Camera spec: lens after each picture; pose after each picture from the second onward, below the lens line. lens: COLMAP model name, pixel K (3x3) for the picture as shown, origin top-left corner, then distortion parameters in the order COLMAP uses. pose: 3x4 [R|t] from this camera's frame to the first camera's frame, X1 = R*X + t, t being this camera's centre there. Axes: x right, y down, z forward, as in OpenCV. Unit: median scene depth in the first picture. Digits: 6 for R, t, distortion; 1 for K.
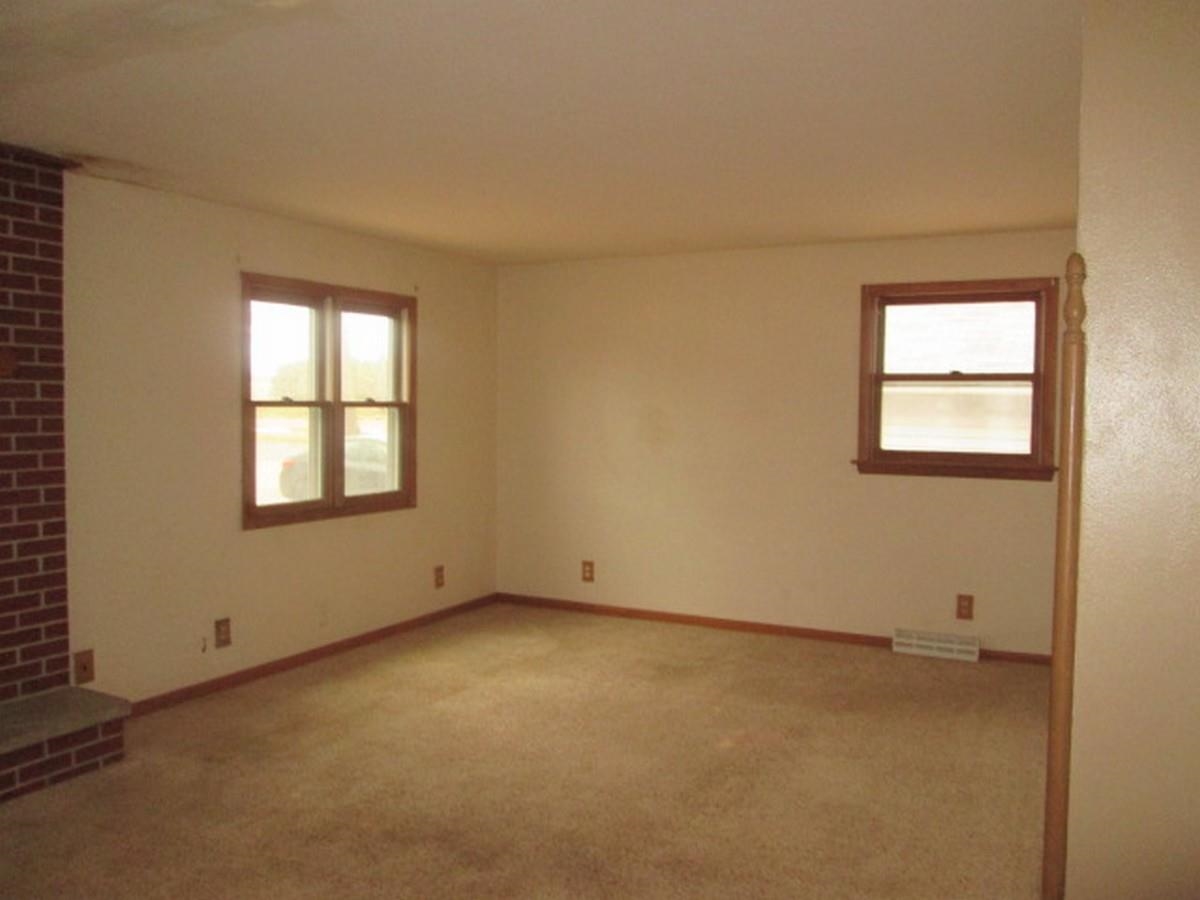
lens RADIAL K [[964.5, 0, 600.0], [0, 964.5, 450.0], [0, 0, 1]] dist [-0.065254, 0.008627]
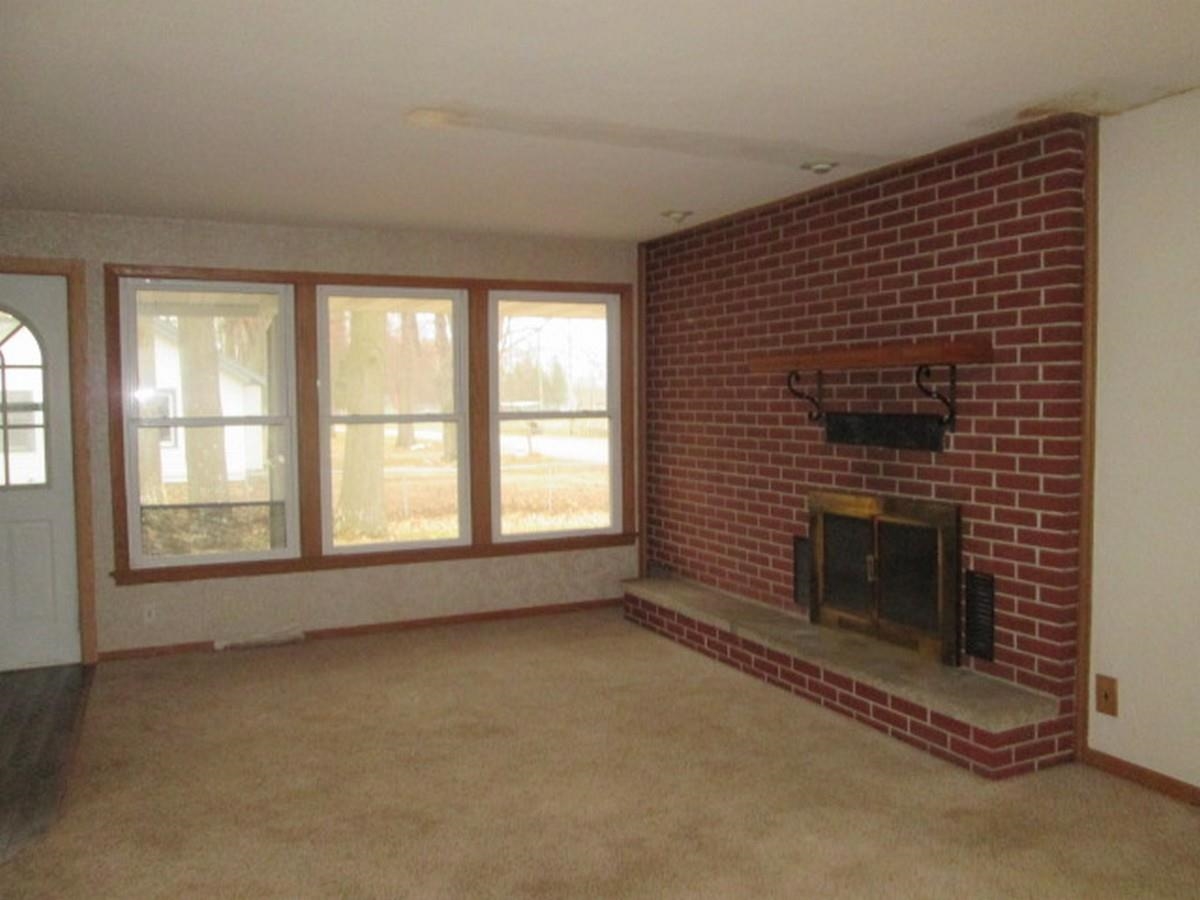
lens RADIAL K [[964.5, 0, 600.0], [0, 964.5, 450.0], [0, 0, 1]] dist [-0.065254, 0.008627]
pose [[-0.607726, 0.051819, -0.792455, 0.436110], [-0.026403, 0.995999, 0.085377, -0.056876], [0.793708, 0.072809, -0.603926, 1.251894]]
